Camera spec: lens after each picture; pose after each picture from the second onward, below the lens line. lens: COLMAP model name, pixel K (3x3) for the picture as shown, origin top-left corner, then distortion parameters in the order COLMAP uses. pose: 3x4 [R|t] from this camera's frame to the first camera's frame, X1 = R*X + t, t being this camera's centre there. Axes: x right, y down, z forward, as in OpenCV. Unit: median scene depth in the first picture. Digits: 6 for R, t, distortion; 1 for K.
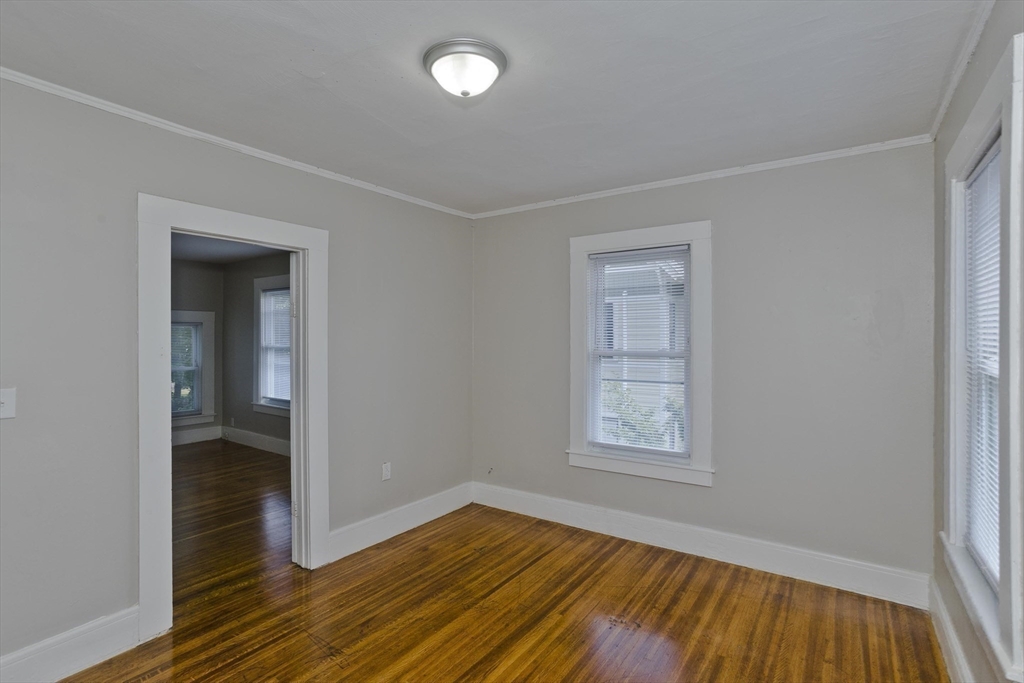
lens RADIAL K [[488.5, 0, 510.9], [0, 488.5, 337.0], [0, 0, 1]] dist [-0.057310, 0.029153]
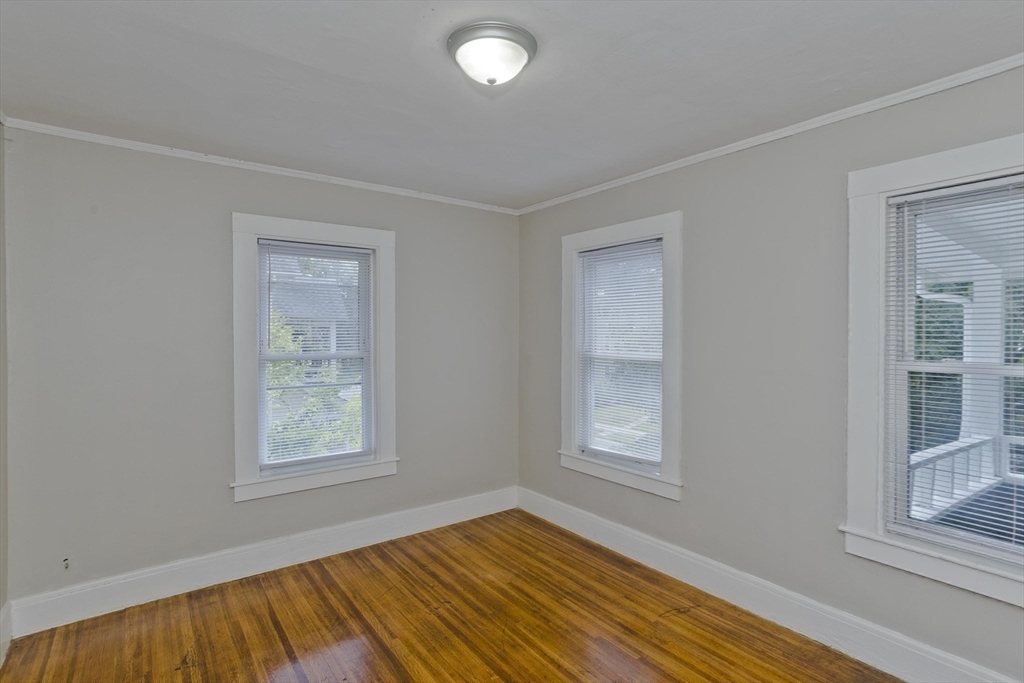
lens RADIAL K [[498.3, 0, 512.0], [0, 498.3, 341.5], [0, 0, 1]] dist [-0.059951, 0.031820]
pose [[0.313714, -0.013678, 0.949419, -0.594469], [-0.000596, 0.999893, 0.014602, -0.009473], [-0.949517, -0.005147, 0.313672, 0.408468]]
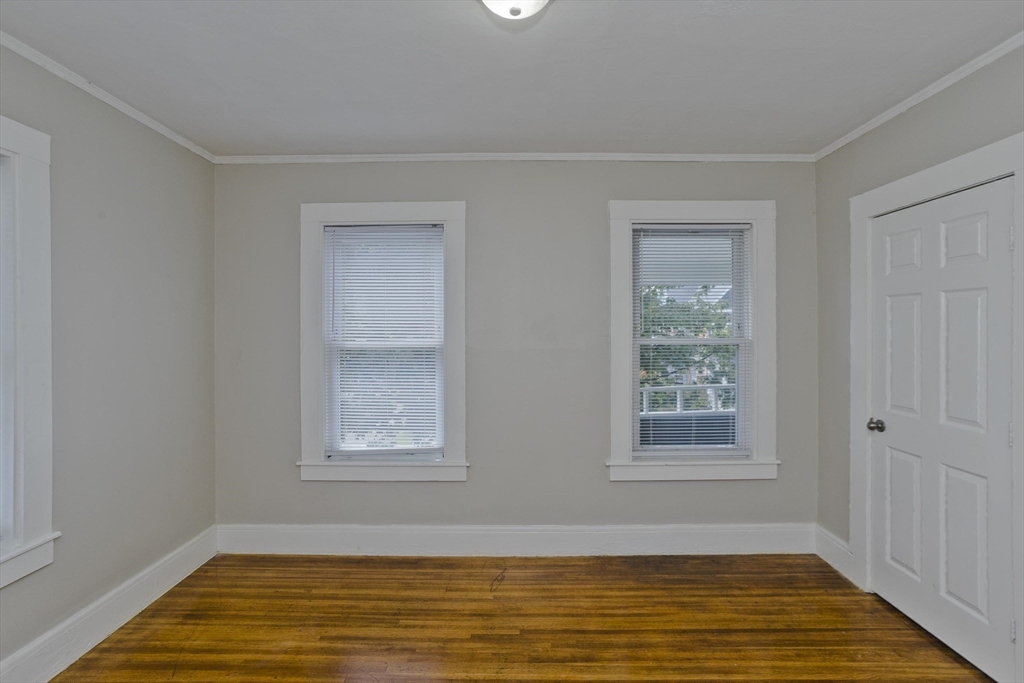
lens RADIAL K [[488.5, 0, 510.9], [0, 488.5, 337.0], [0, 0, 1]] dist [-0.057310, 0.029153]
pose [[-0.564164, -0.008604, 0.825618, -0.446456], [0.004434, 0.999900, 0.013451, 0.010846], [-0.825651, 0.011250, -0.564070, 0.881894]]
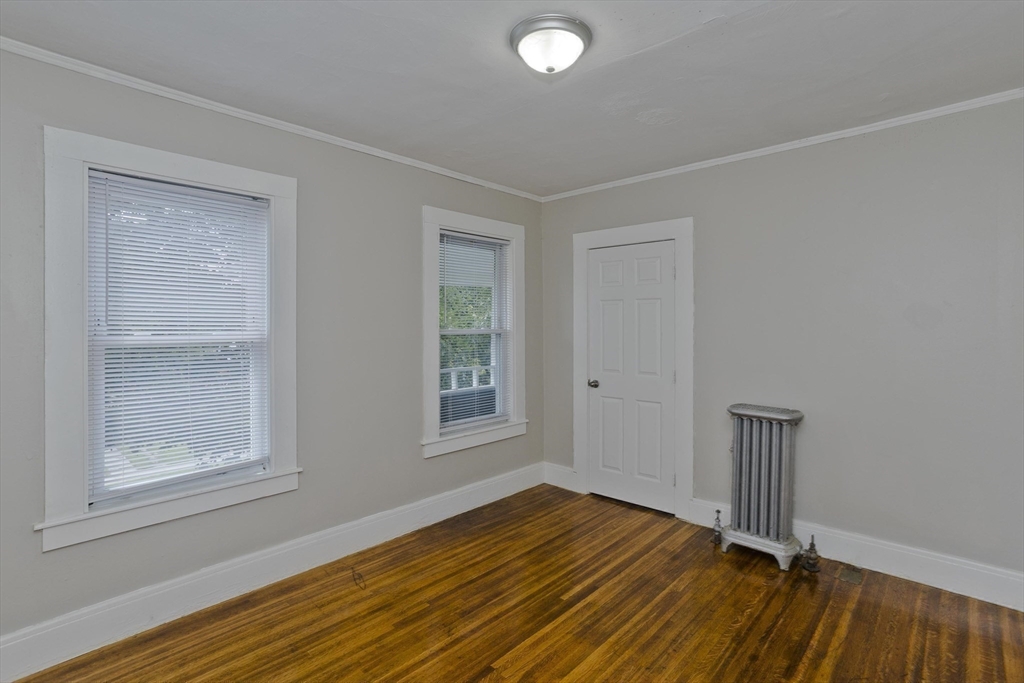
lens RADIAL K [[495.8, 0, 516.8], [0, 495.8, 325.2], [0, 0, 1]] dist [-0.057180, 0.026211]
pose [[-0.991552, 0.002735, 0.129679, -0.093029], [0.003210, 0.999989, 0.003460, 0.015330], [-0.129668, 0.003847, -0.991550, 1.235399]]
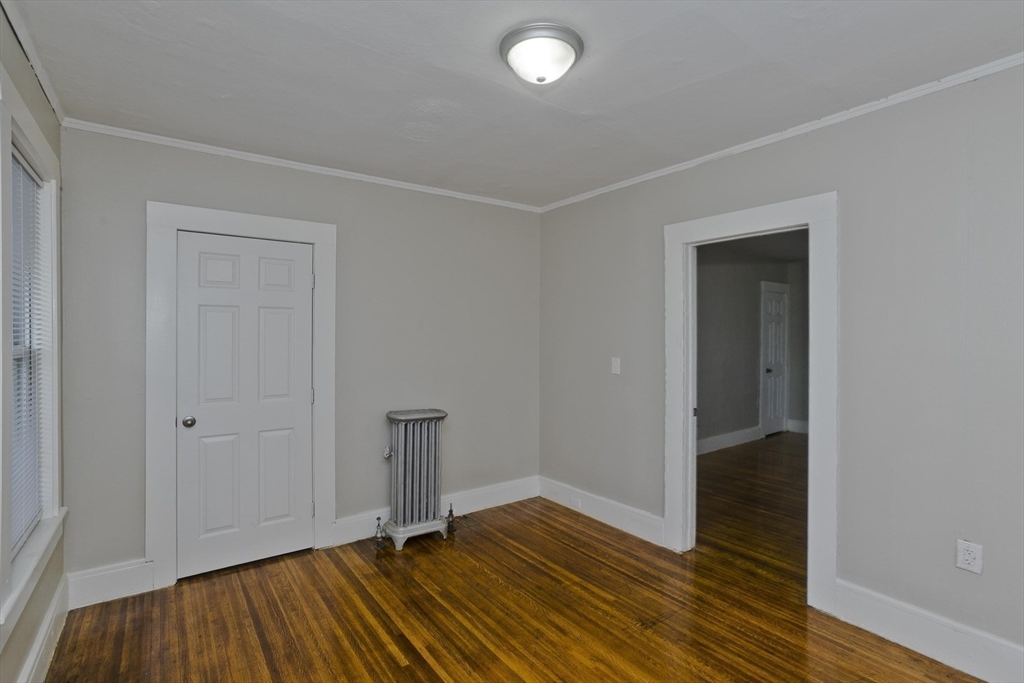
lens RADIAL K [[488.5, 0, 510.9], [0, 488.5, 337.0], [0, 0, 1]] dist [-0.057310, 0.029153]
pose [[-0.327941, 0.004446, -0.944688, 0.527743], [0.000719, 0.999990, 0.004457, 0.013786], [0.944698, 0.000782, -0.327940, 0.771023]]
